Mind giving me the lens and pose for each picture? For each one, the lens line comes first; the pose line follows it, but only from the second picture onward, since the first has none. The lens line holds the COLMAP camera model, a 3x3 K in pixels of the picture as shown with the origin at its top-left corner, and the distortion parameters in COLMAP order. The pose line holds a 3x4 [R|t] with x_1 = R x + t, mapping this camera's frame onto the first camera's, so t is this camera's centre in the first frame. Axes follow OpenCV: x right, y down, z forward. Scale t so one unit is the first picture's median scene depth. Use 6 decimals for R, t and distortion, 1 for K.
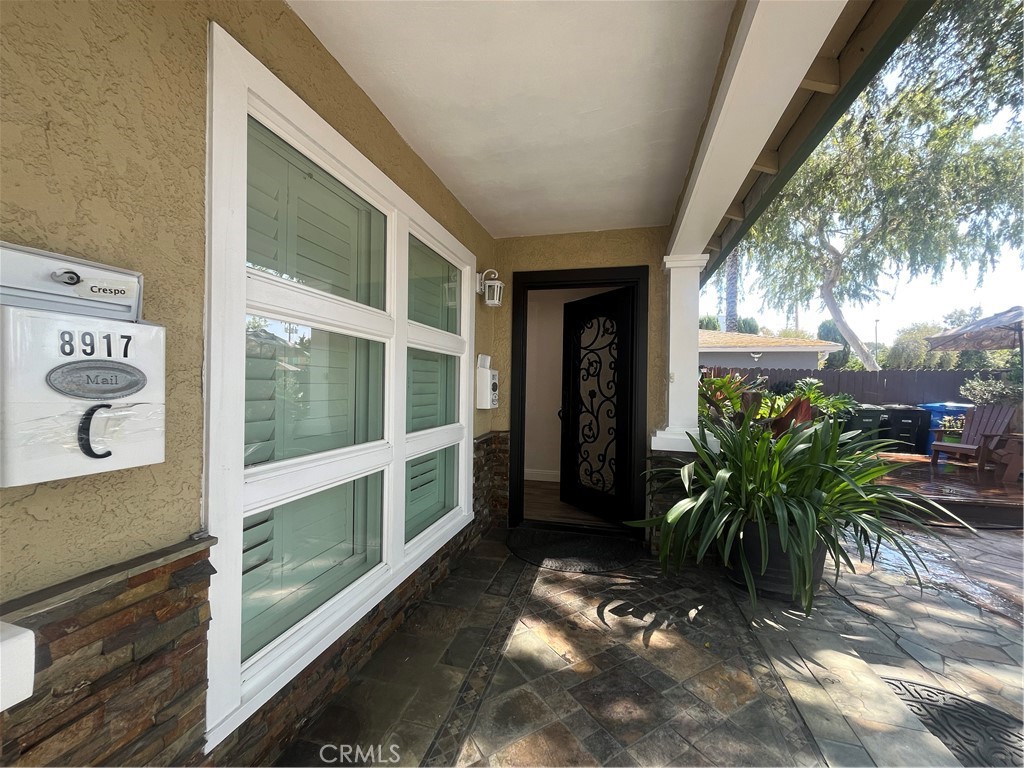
lens RADIAL K [[411.3, 0, 511.1], [0, 411.3, 383.1], [0, 0, 1]] dist [-0.002066, 0.000017]
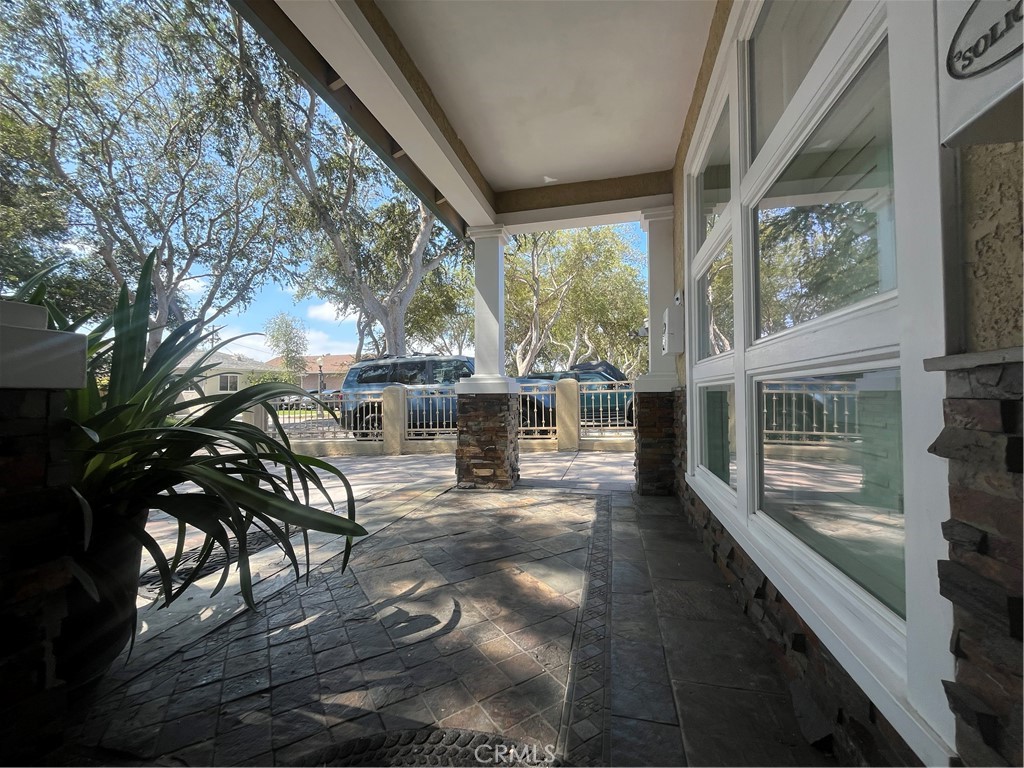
lens RADIAL K [[411.3, 0, 510.2], [0, 411.3, 385.5], [0, 0, 1]] dist [-0.002066, 0.000017]
pose [[-0.999663, -0.015250, -0.021007, 0.157001], [-0.014793, 0.999655, -0.021710, 0.220434], [0.021331, -0.021392, -0.999544, 1.686931]]
